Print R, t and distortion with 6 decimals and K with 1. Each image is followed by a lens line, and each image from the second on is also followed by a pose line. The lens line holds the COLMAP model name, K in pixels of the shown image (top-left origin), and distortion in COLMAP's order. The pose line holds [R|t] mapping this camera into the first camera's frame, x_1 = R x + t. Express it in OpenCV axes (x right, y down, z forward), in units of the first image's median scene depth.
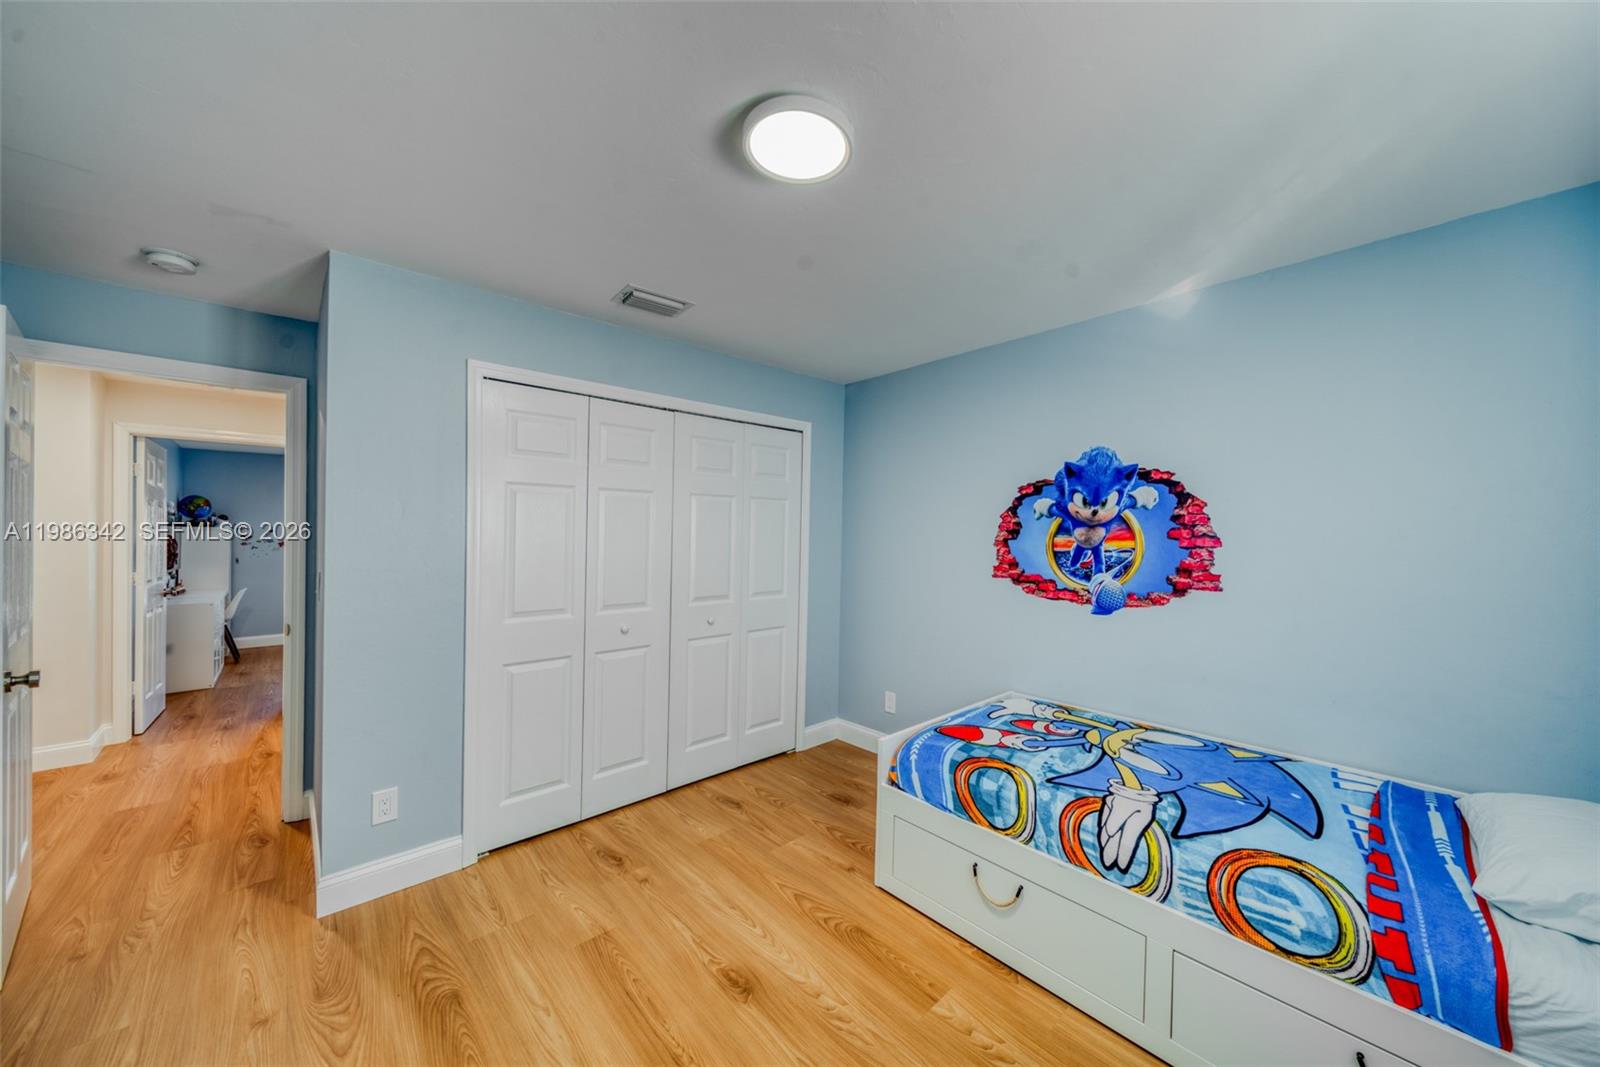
lens RADIAL K [[565.6, 0, 791.9], [0, 565.6, 539.5], [0, 0, 1]] dist [0.001043, -0.000008]
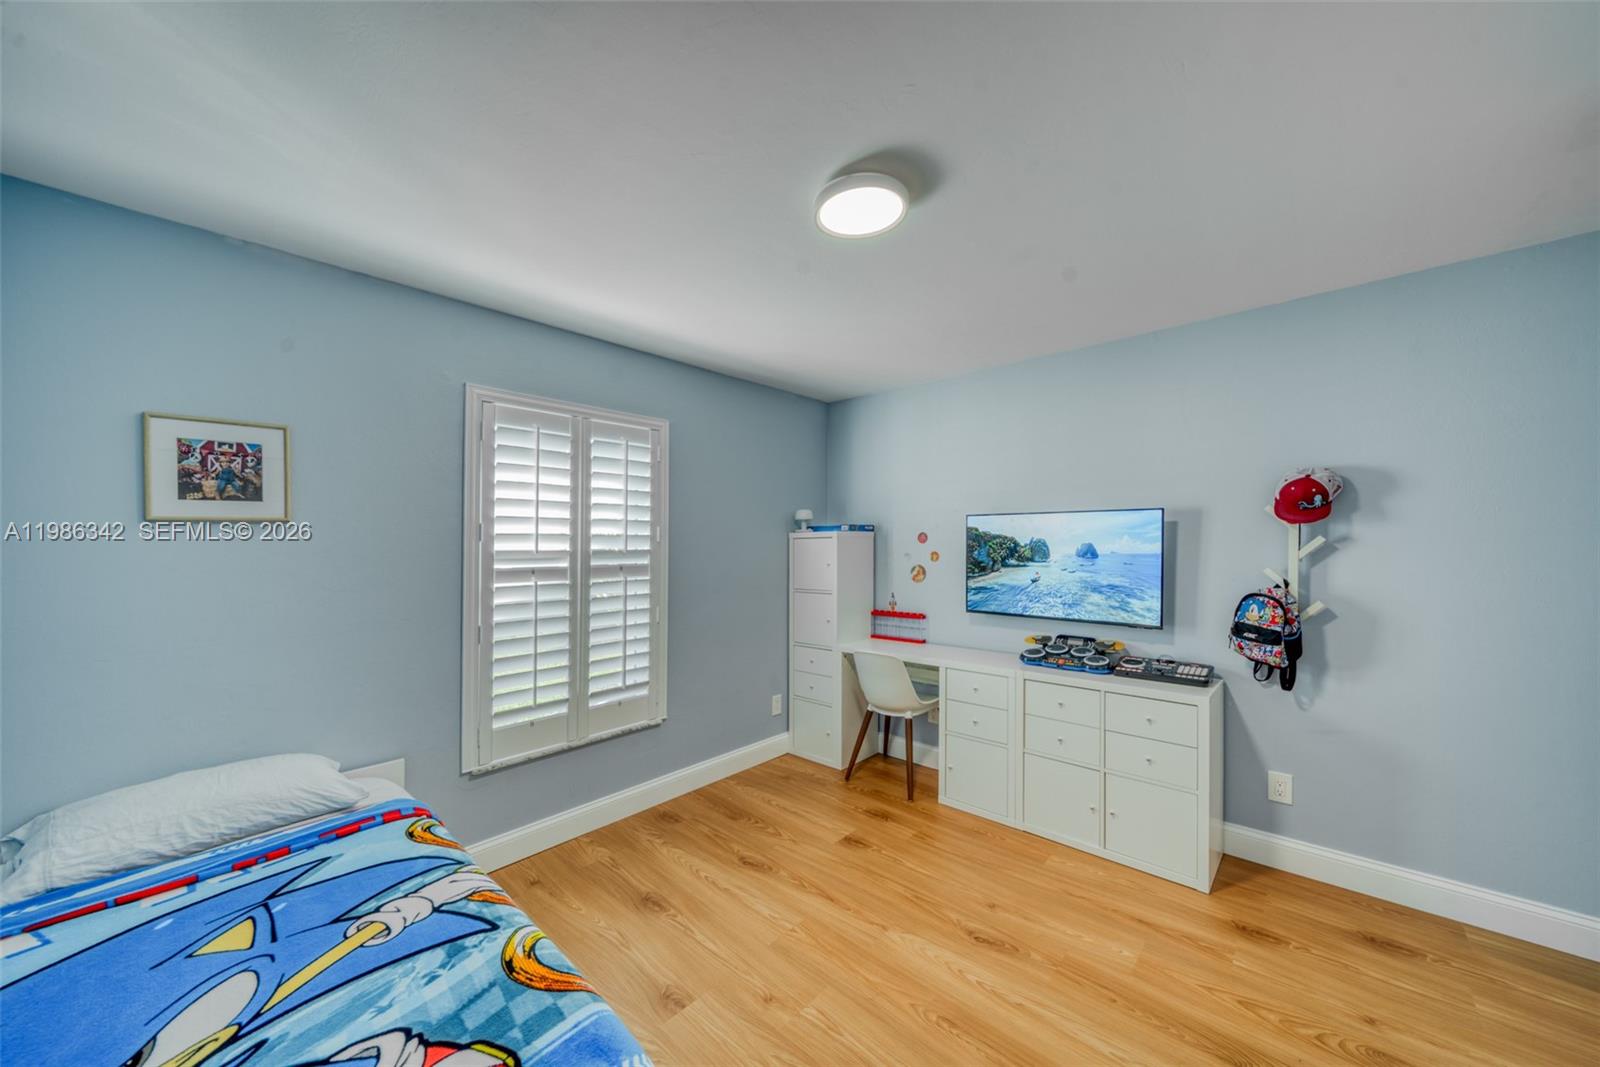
lens RADIAL K [[565.6, 0, 791.9], [0, 565.6, 539.5], [0, 0, 1]] dist [0.001043, -0.000008]
pose [[-0.995470, -0.003707, -0.095000, 0.178400], [-0.003608, 0.999993, -0.001209, -0.026832], [0.095004, -0.000861, -0.995477, 1.739439]]
